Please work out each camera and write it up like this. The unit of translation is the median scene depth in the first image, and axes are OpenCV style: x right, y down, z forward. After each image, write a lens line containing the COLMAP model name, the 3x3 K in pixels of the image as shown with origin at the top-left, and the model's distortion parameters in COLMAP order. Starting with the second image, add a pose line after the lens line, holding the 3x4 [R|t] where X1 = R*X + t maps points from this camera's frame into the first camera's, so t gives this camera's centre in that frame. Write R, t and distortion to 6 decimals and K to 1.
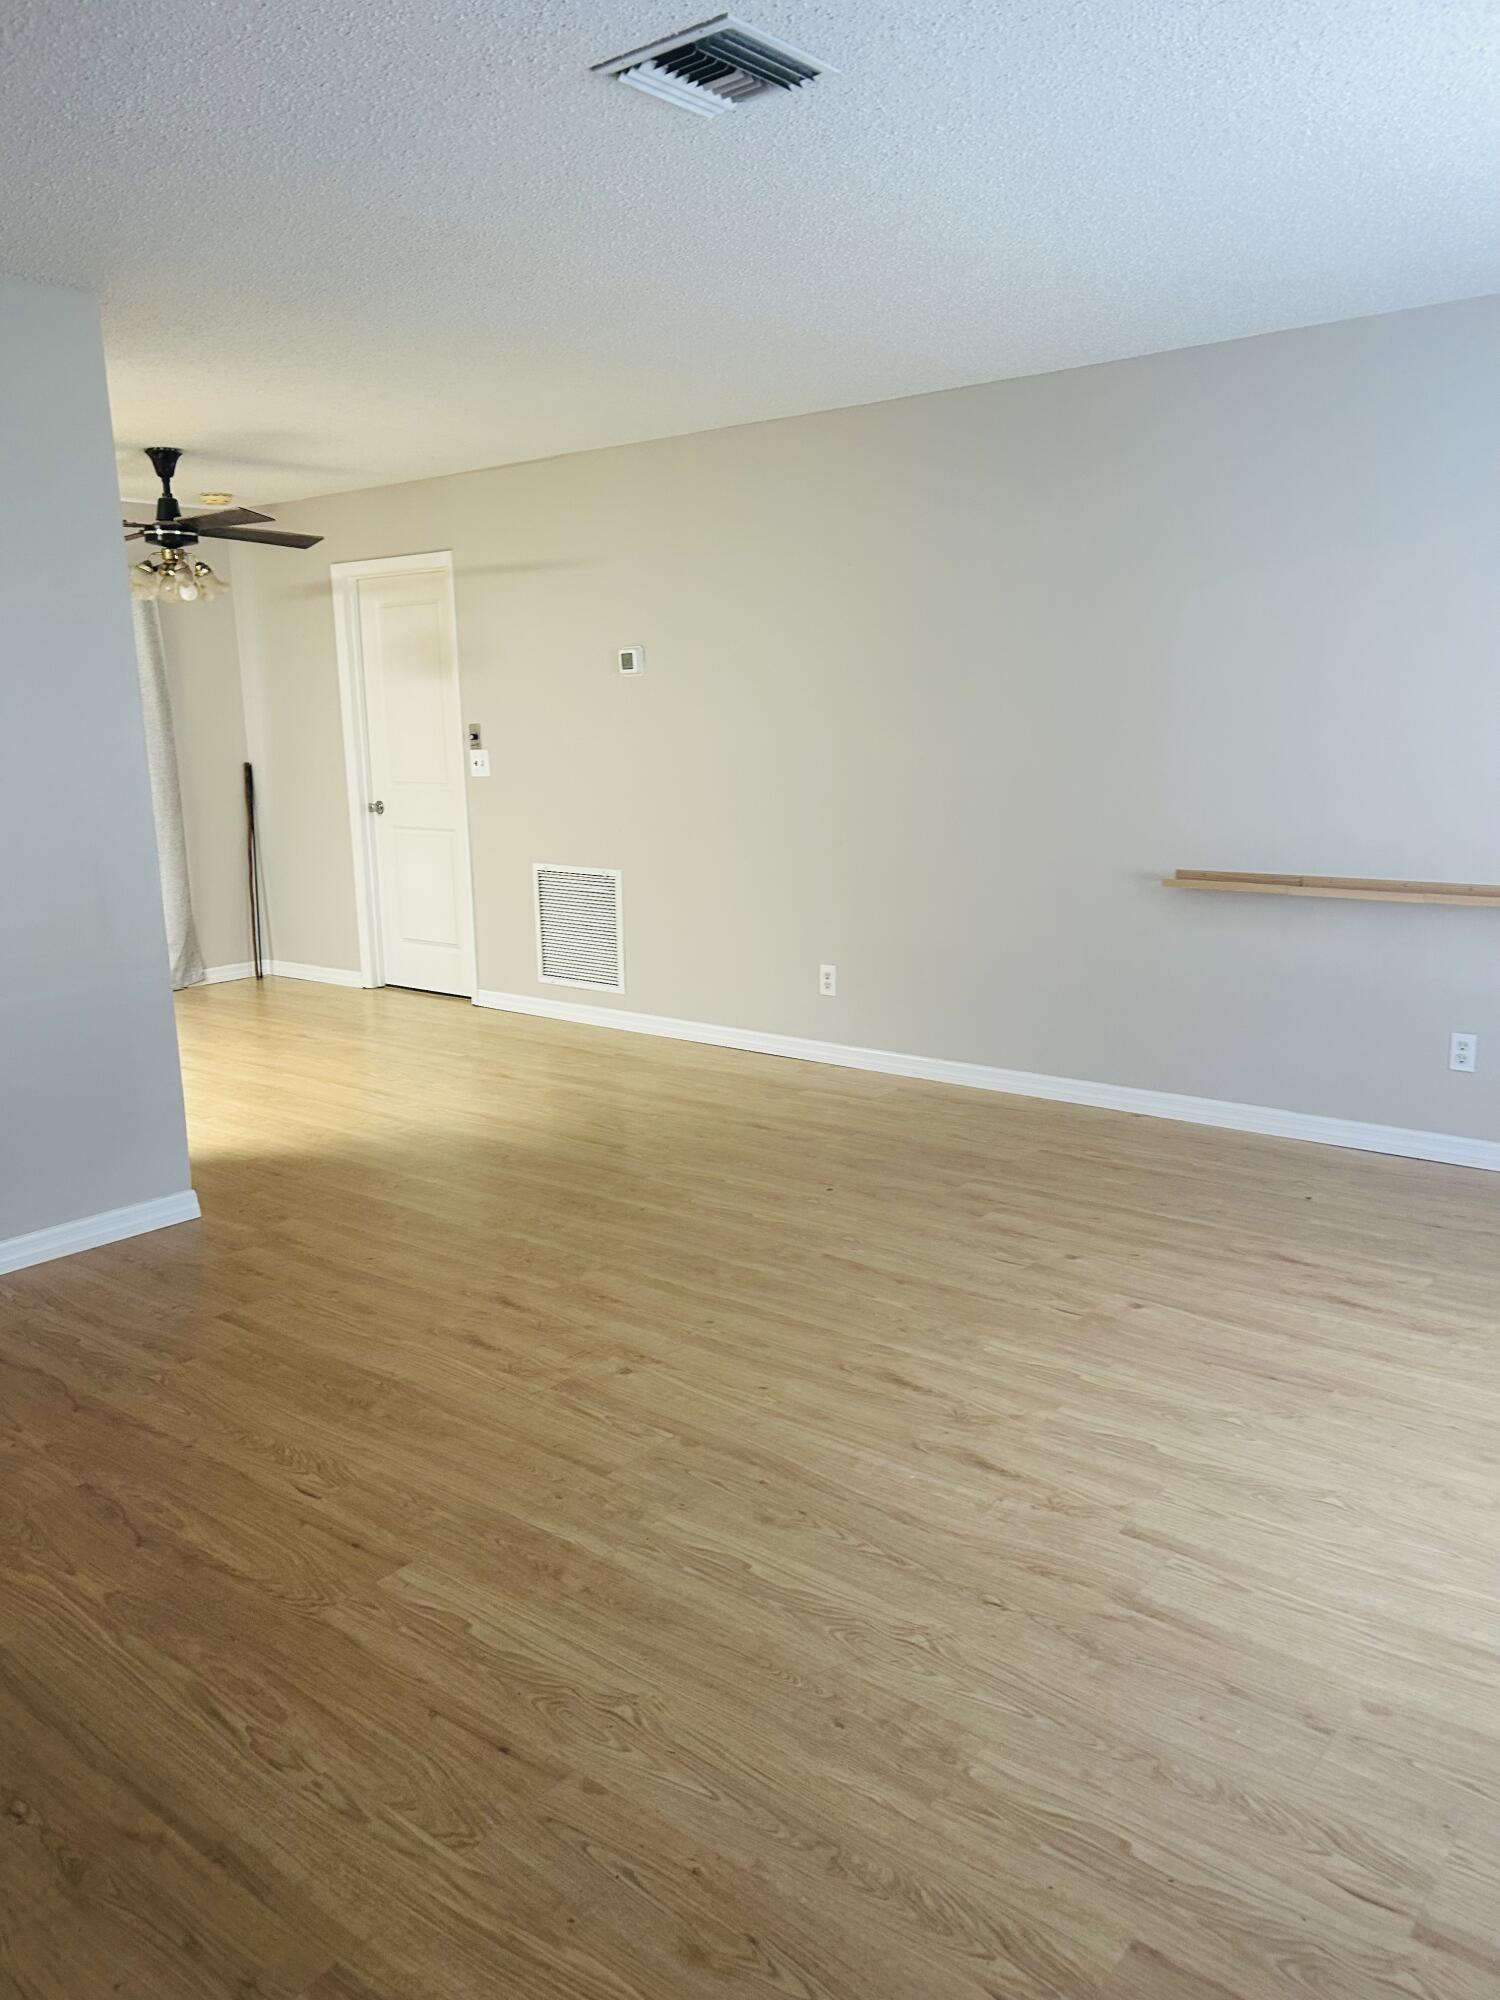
lens RADIAL K [[1496.3, 0, 804.2], [0, 1496.3, 1002.1], [0, 0, 1]] dist [0.060661, -0.128536]
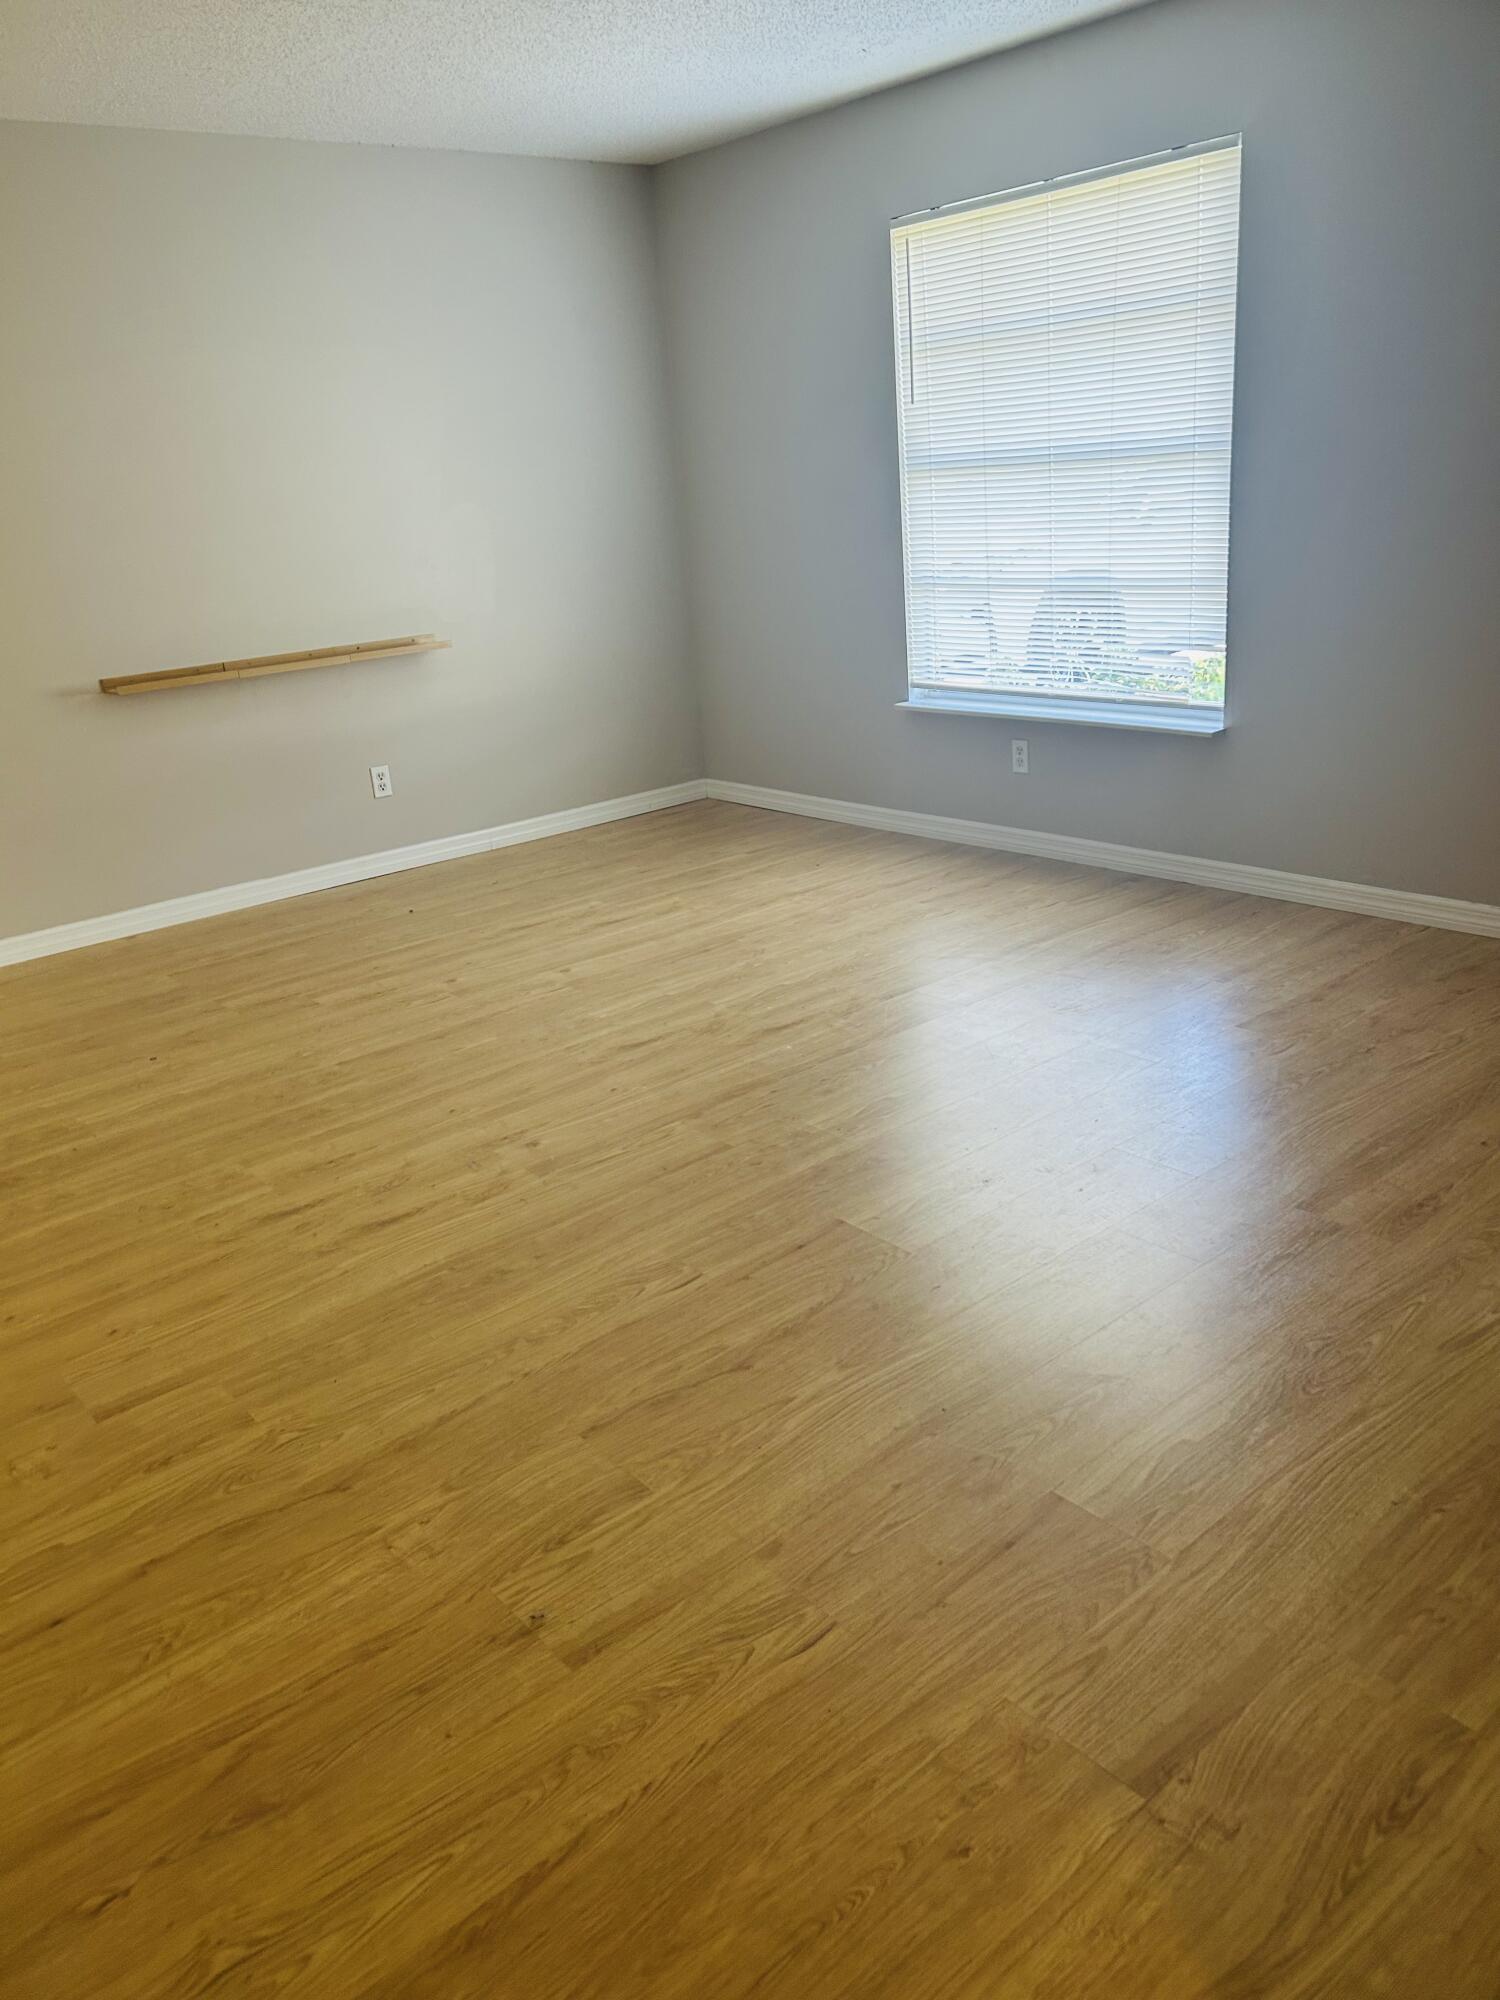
lens RADIAL K [[1497.0, 0, 754.8], [0, 1497.0, 982.4], [0, 0, 1]] dist [0.030583, -0.027699]
pose [[0.199164, -0.313295, 0.928537, -0.778534], [0.254671, 0.931511, 0.259673, -0.061080], [-0.946296, 0.184754, 0.265310, 0.453147]]
